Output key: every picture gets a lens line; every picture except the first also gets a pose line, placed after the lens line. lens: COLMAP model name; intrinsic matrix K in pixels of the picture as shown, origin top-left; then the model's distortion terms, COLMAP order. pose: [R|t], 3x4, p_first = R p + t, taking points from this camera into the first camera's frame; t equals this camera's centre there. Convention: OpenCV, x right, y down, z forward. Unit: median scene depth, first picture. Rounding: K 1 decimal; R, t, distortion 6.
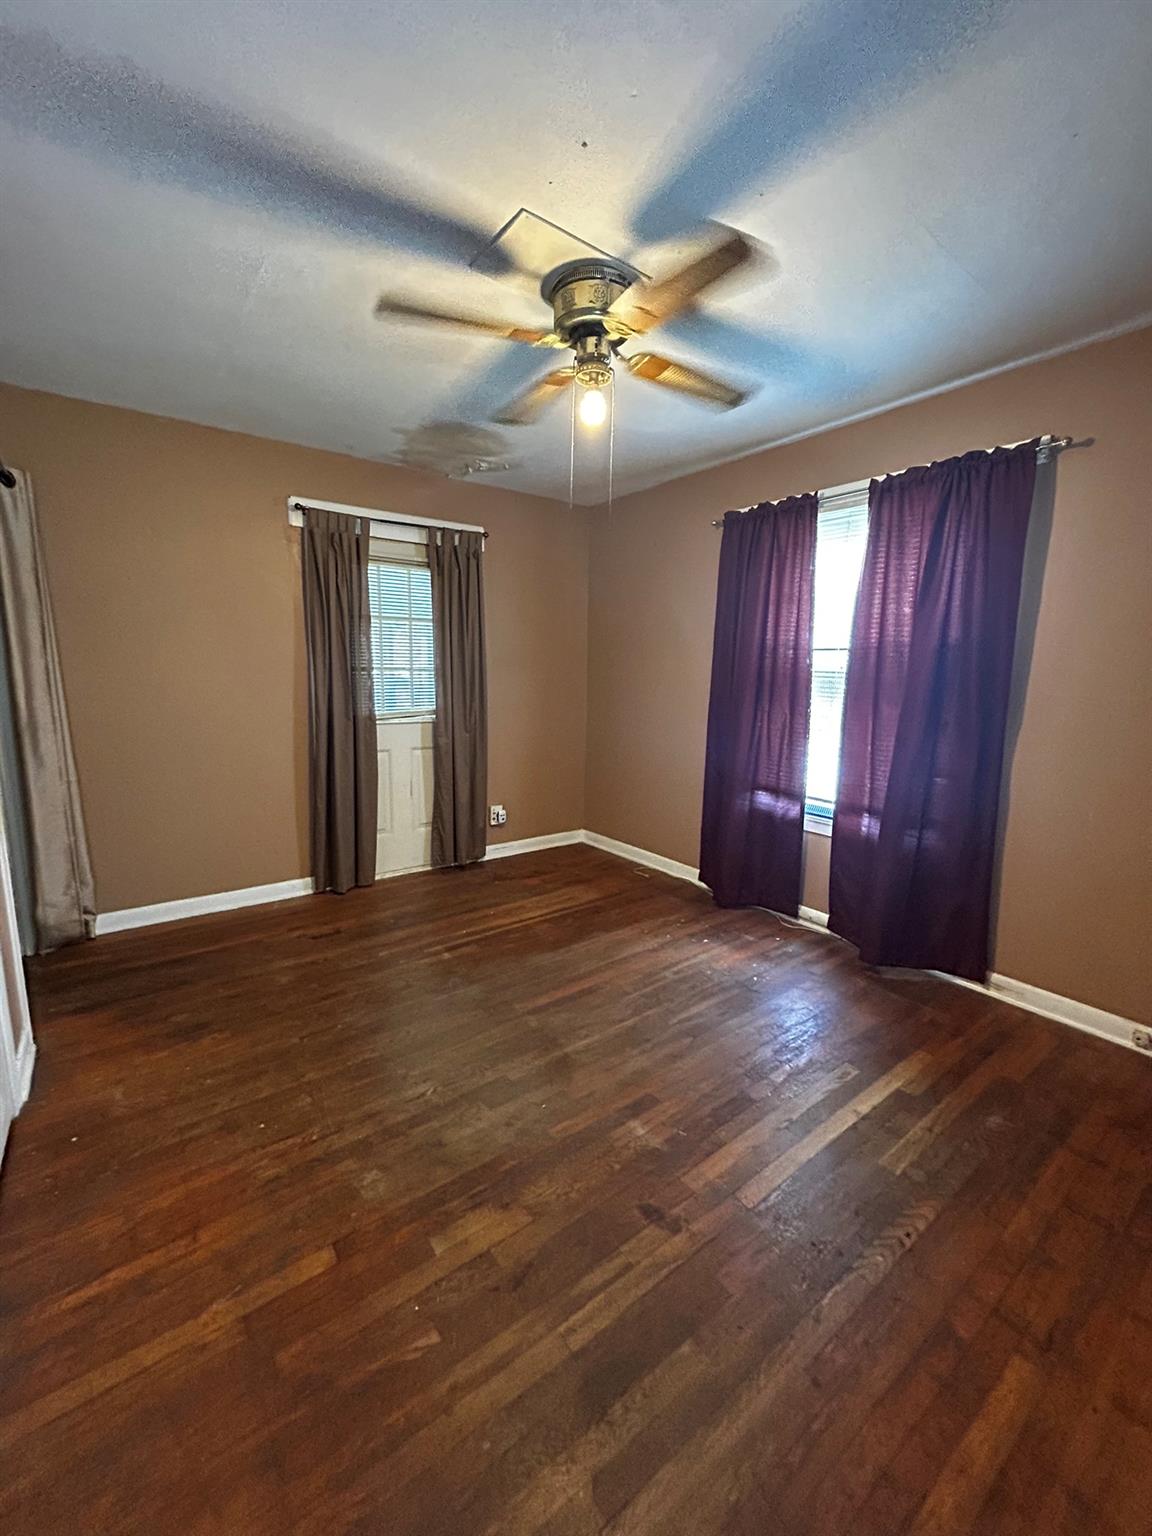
lens RADIAL K [[617.2, 0, 573.4], [0, 617.2, 768.9], [0, 0, 1]] dist [-0.000722, -0.001094]
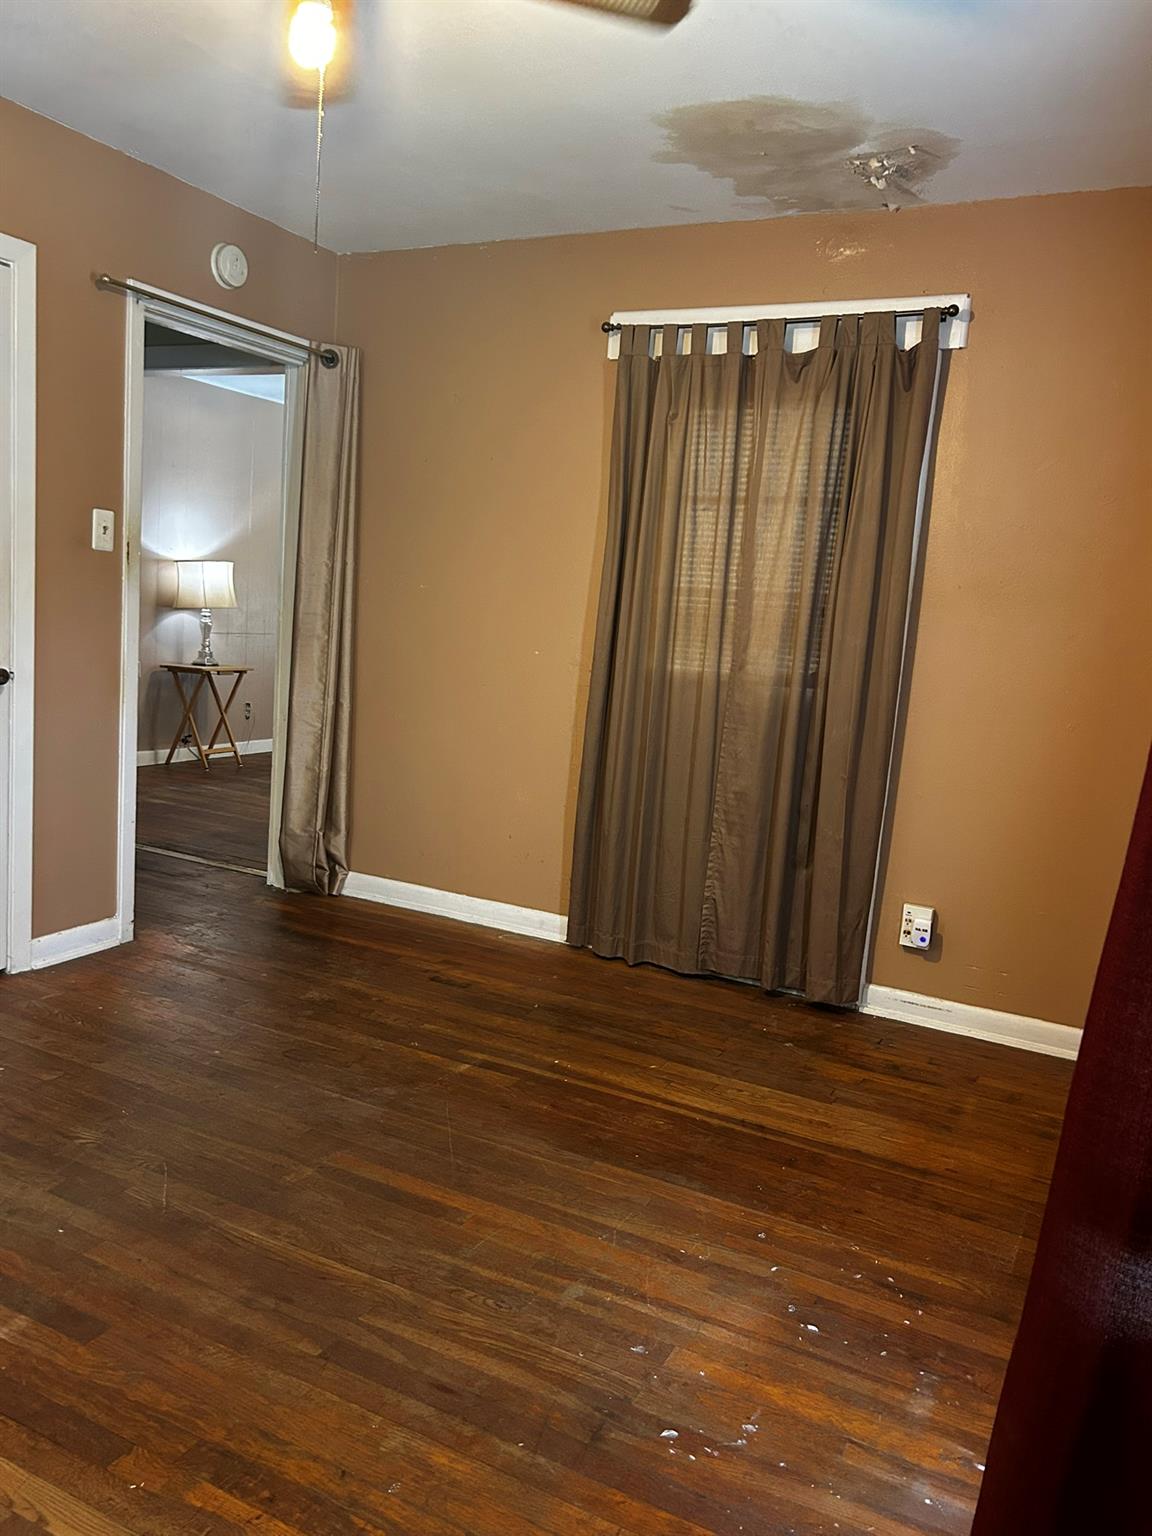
lens RADIAL K [[1160.5, 0, 574.8], [0, 1160.5, 771.5], [0, 0, 1]] dist [0.039528, -0.044553]
pose [[0.440480, 0.146909, -0.885661, 0.751617], [-0.213297, 0.975398, 0.055711, -0.044934], [0.872056, 0.164369, 0.460979, 0.556135]]
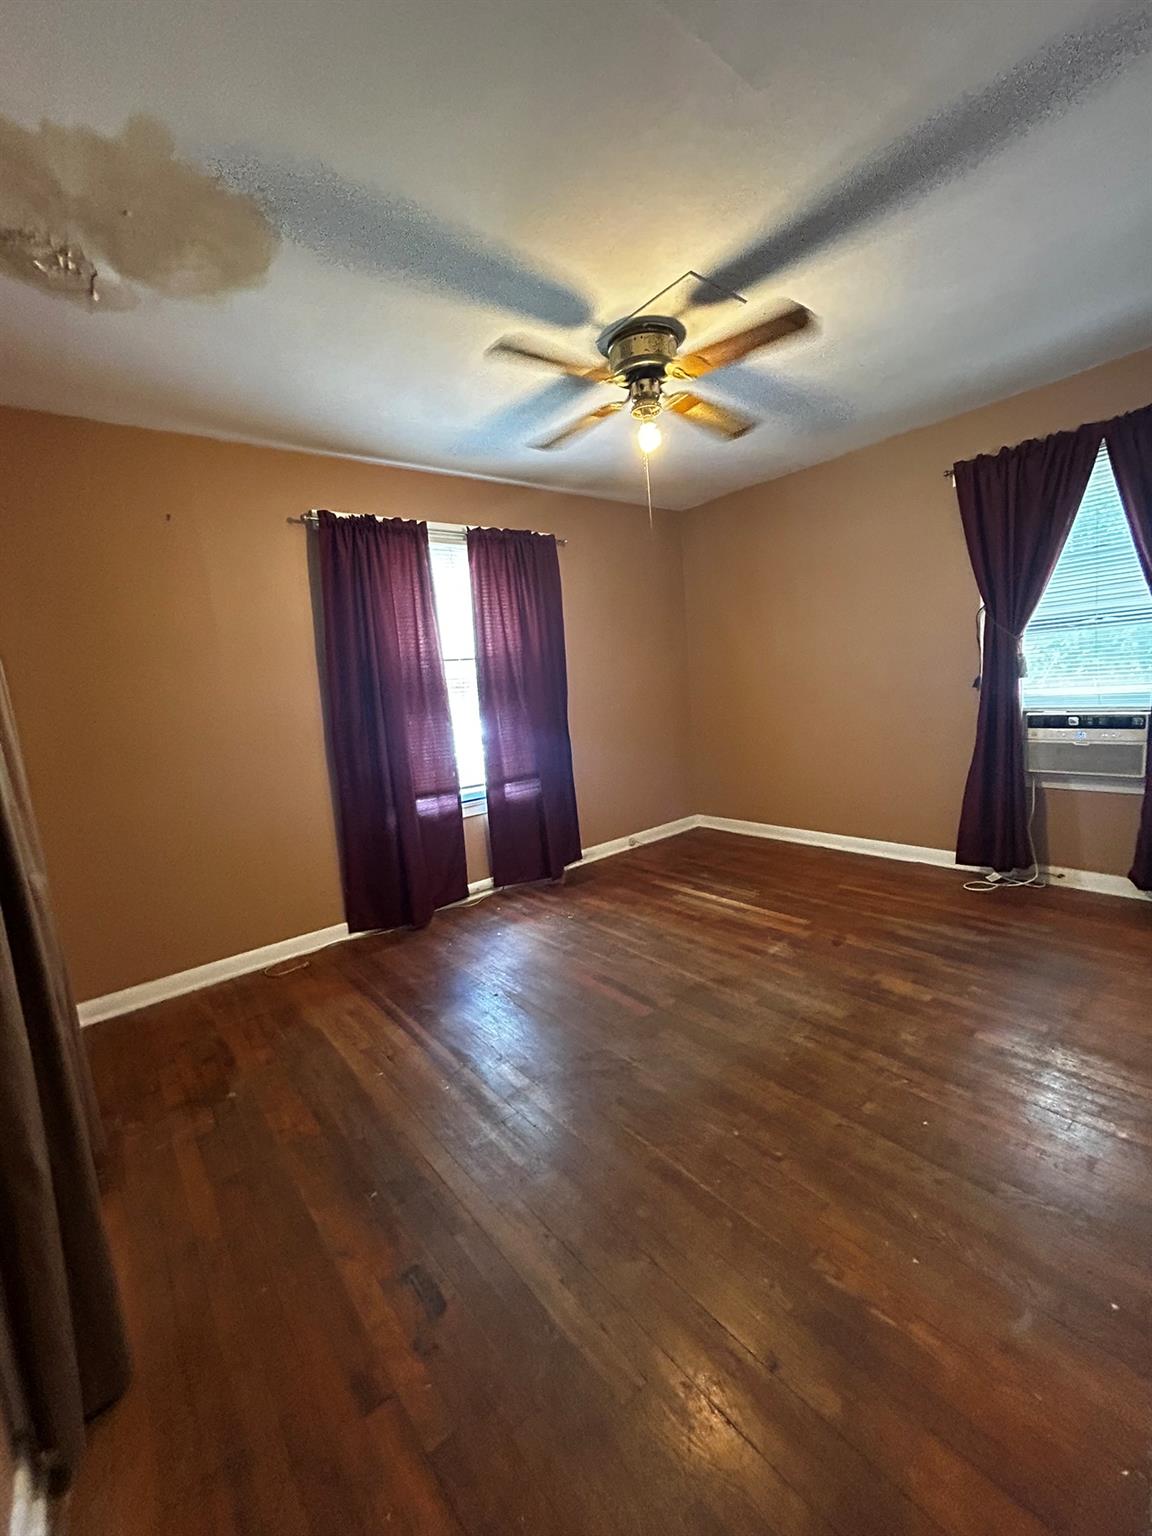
lens RADIAL K [[617.2, 0, 574.2], [0, 617.2, 770.2], [0, 0, 1]] dist [-0.000722, -0.001094]
pose [[-0.044466, -0.149398, 0.987777, -0.827577], [0.244640, 0.957022, 0.155759, -0.124071], [-0.968594, 0.248576, -0.006006, 0.872716]]
